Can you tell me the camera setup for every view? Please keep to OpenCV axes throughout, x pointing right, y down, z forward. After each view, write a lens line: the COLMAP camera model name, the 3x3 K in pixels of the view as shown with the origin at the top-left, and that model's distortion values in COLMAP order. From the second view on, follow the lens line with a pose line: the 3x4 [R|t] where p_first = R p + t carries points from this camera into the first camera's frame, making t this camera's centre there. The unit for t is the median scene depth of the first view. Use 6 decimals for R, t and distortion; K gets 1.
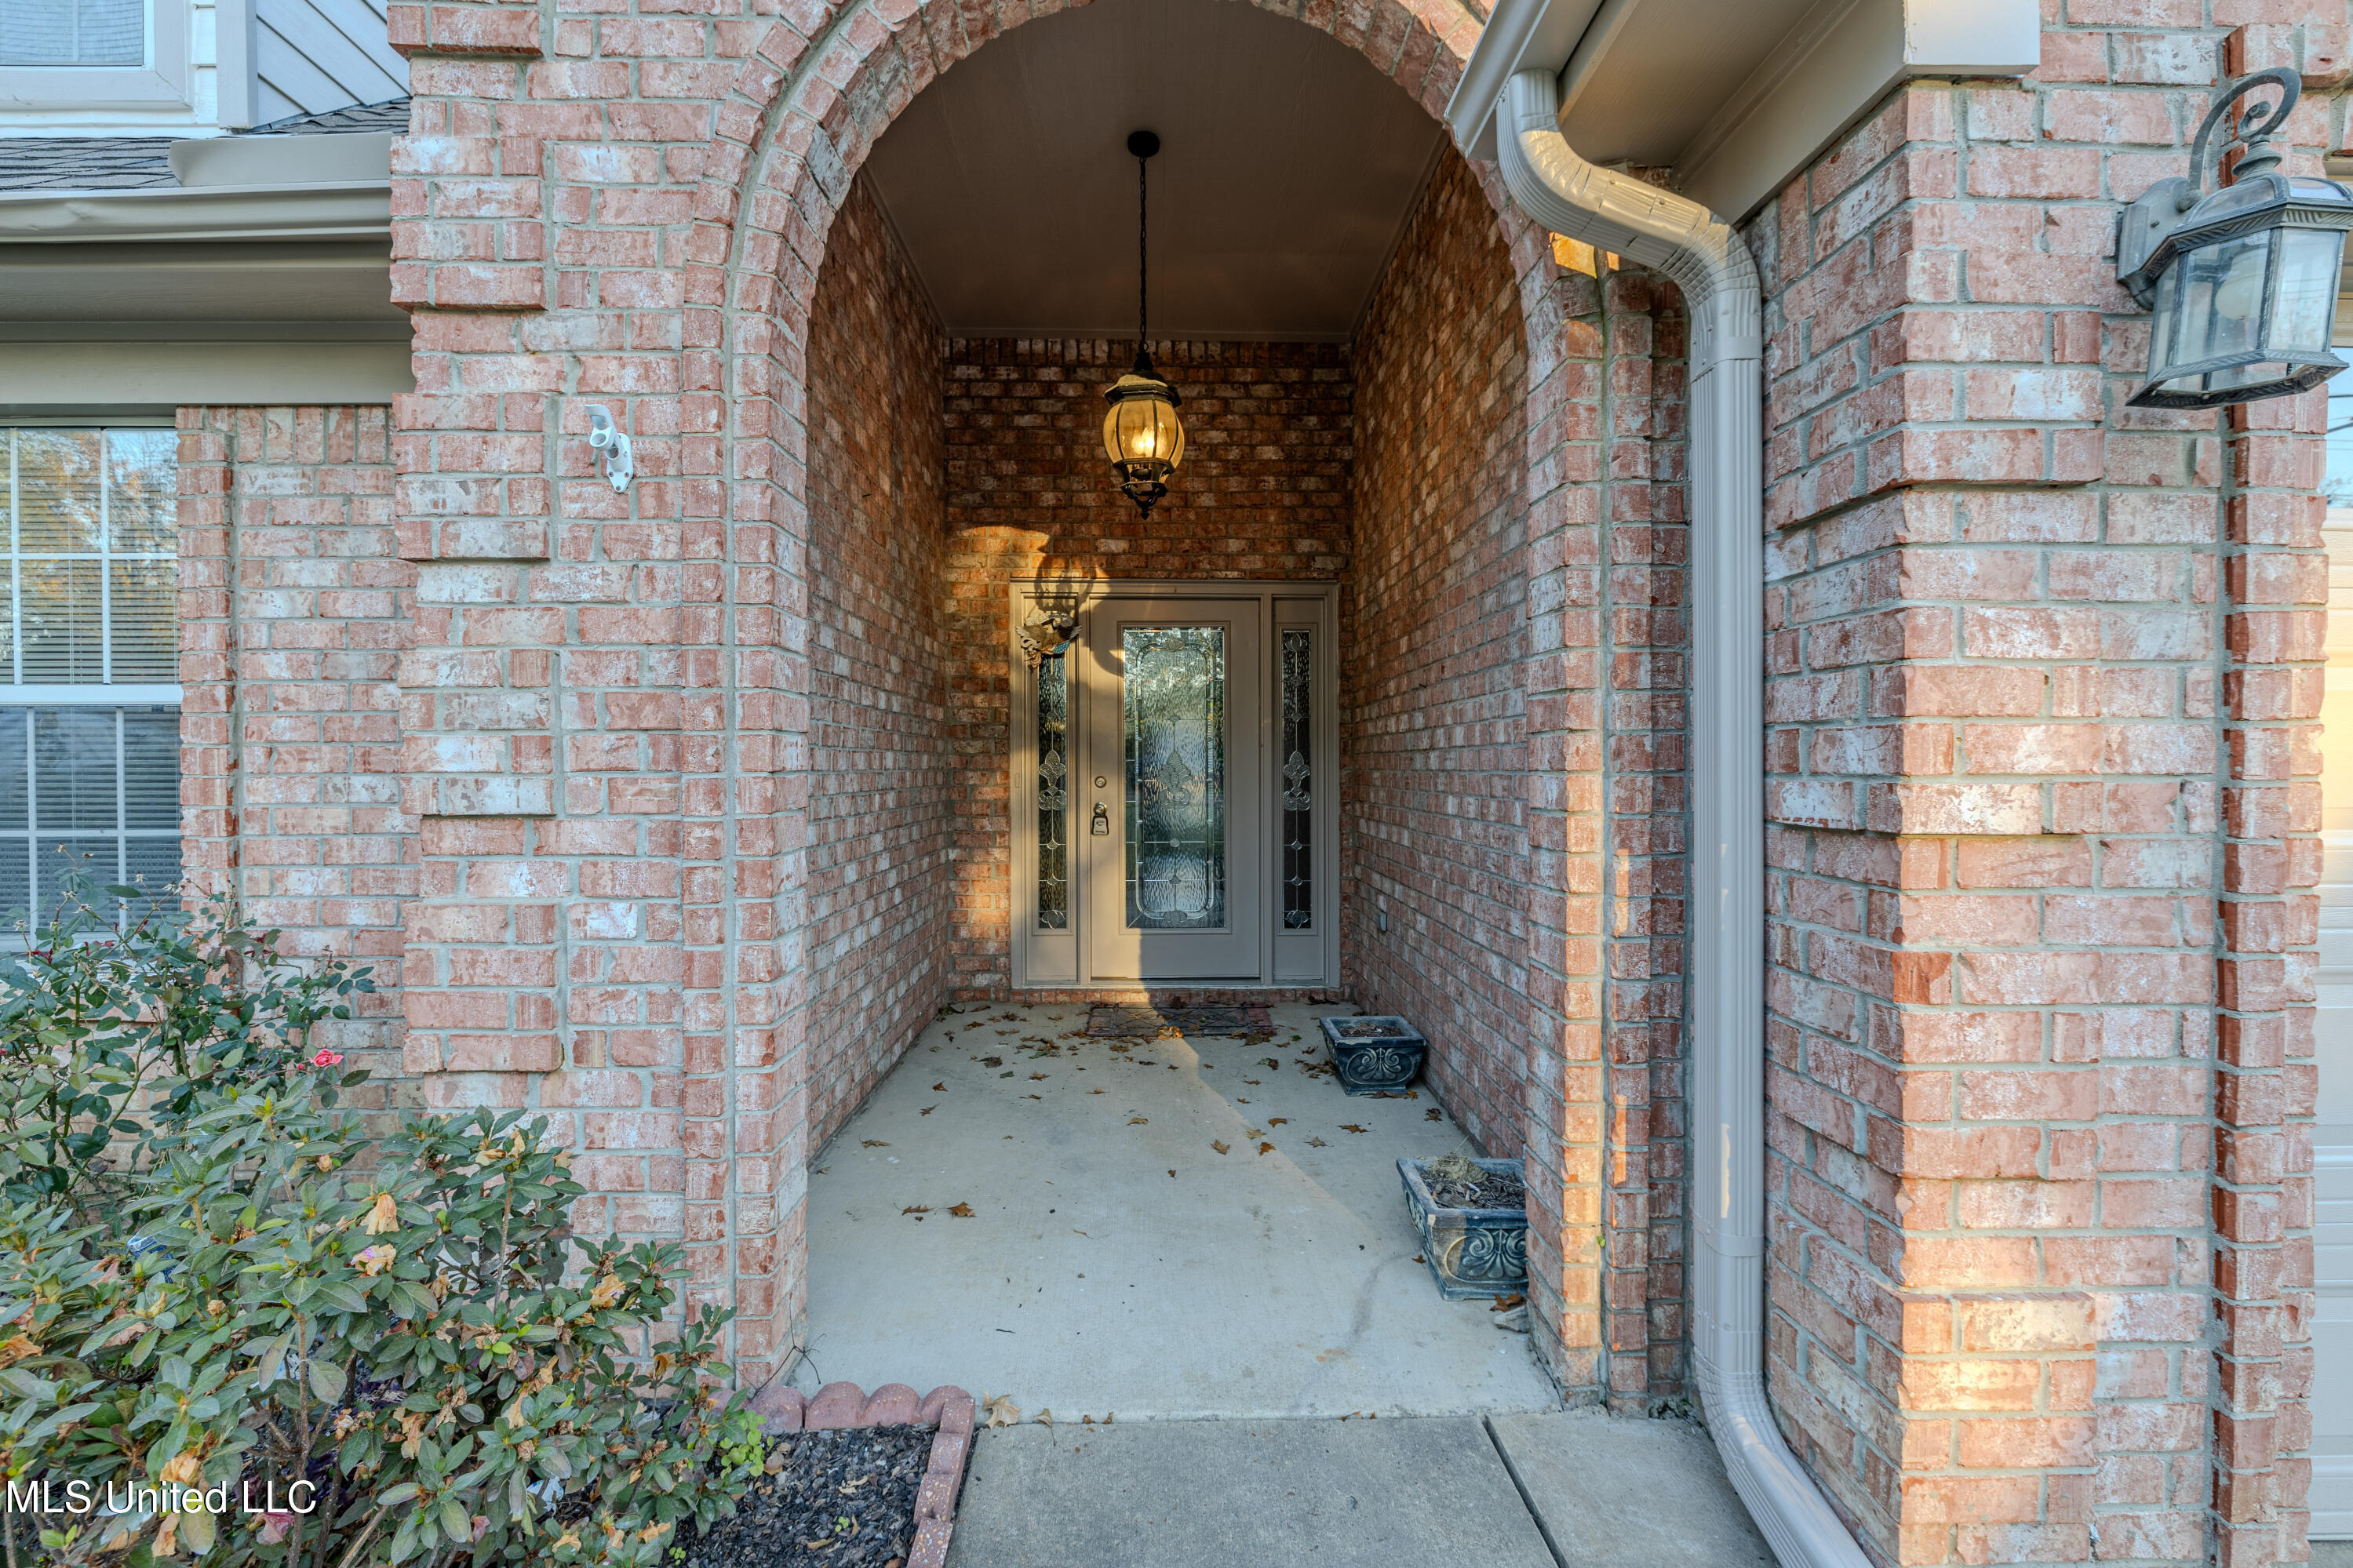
lens RADIAL K [[983.6, 0, 1168.3], [0, 983.6, 786.2], [0, 0, 1]] dist [-0.000688, -0.000353]
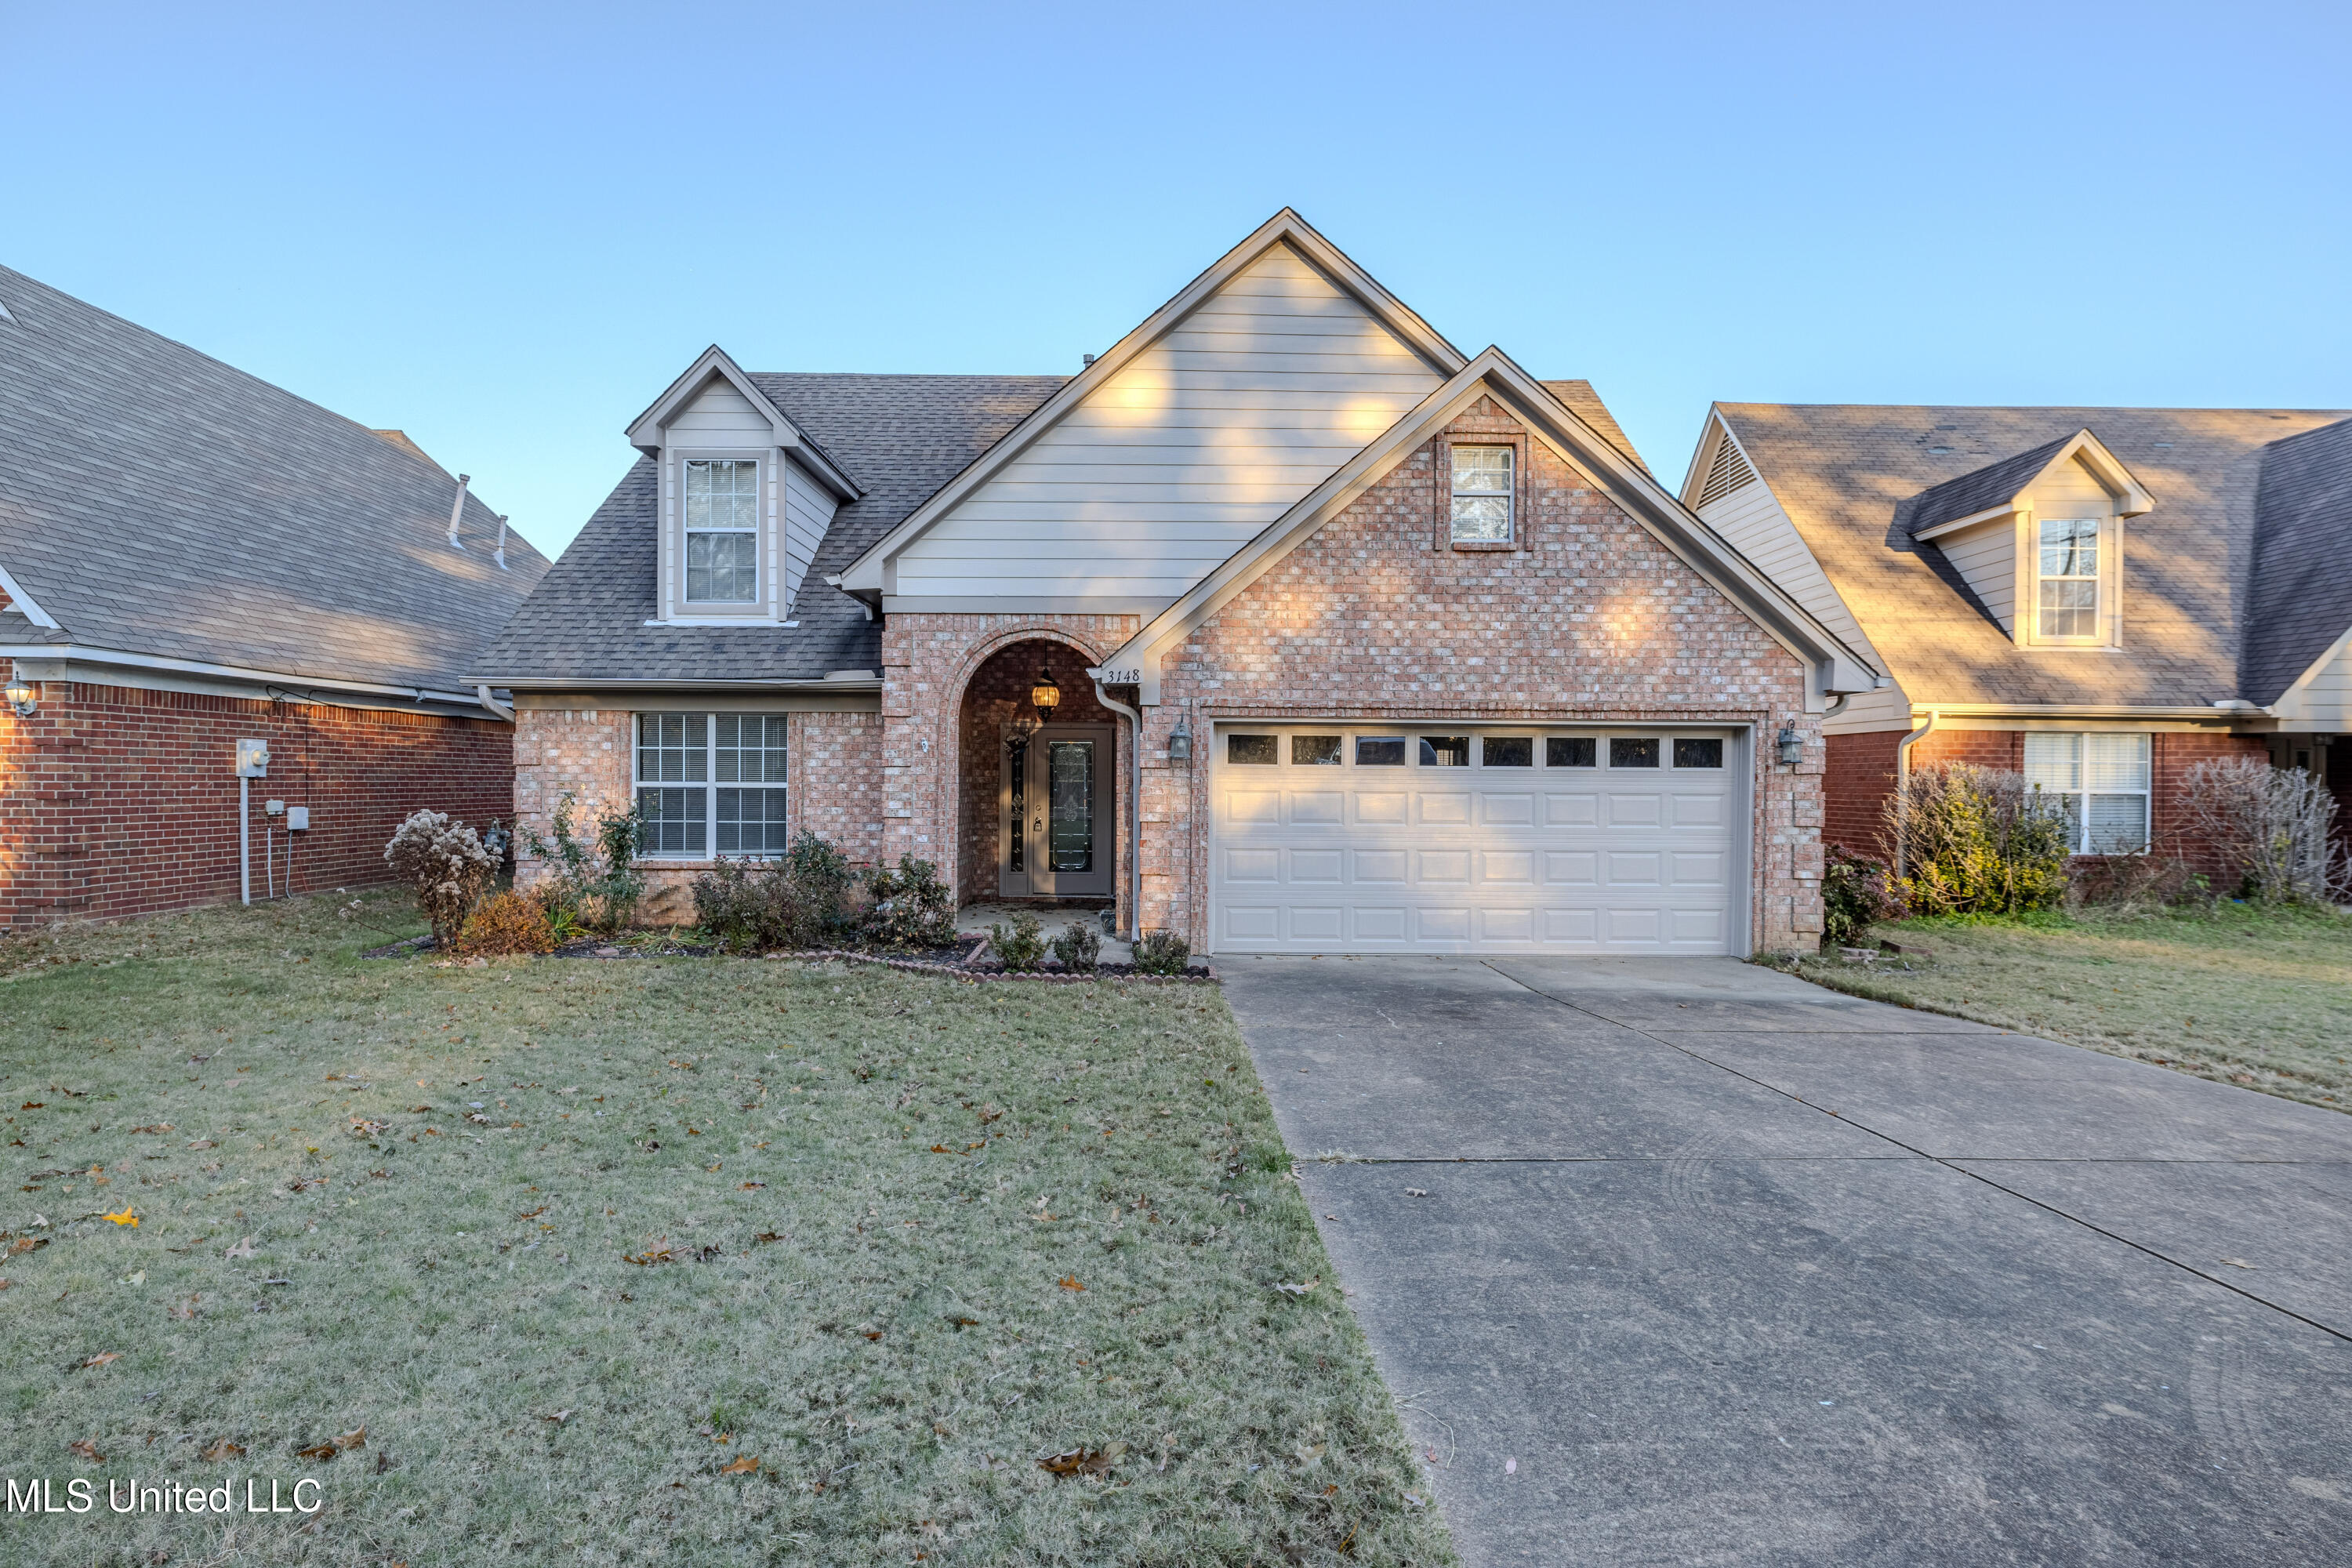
lens RADIAL K [[1227.5, 0, 1176.0], [0, 1227.5, 784.0], [0, 0, 1]] dist [-0.000587, -0.000120]
pose [[0.999938, 0.008845, -0.006710, 0.757008], [-0.008937, 0.999864, -0.013893, -0.064629], [0.006586, 0.013952, 0.999881, -5.207199]]
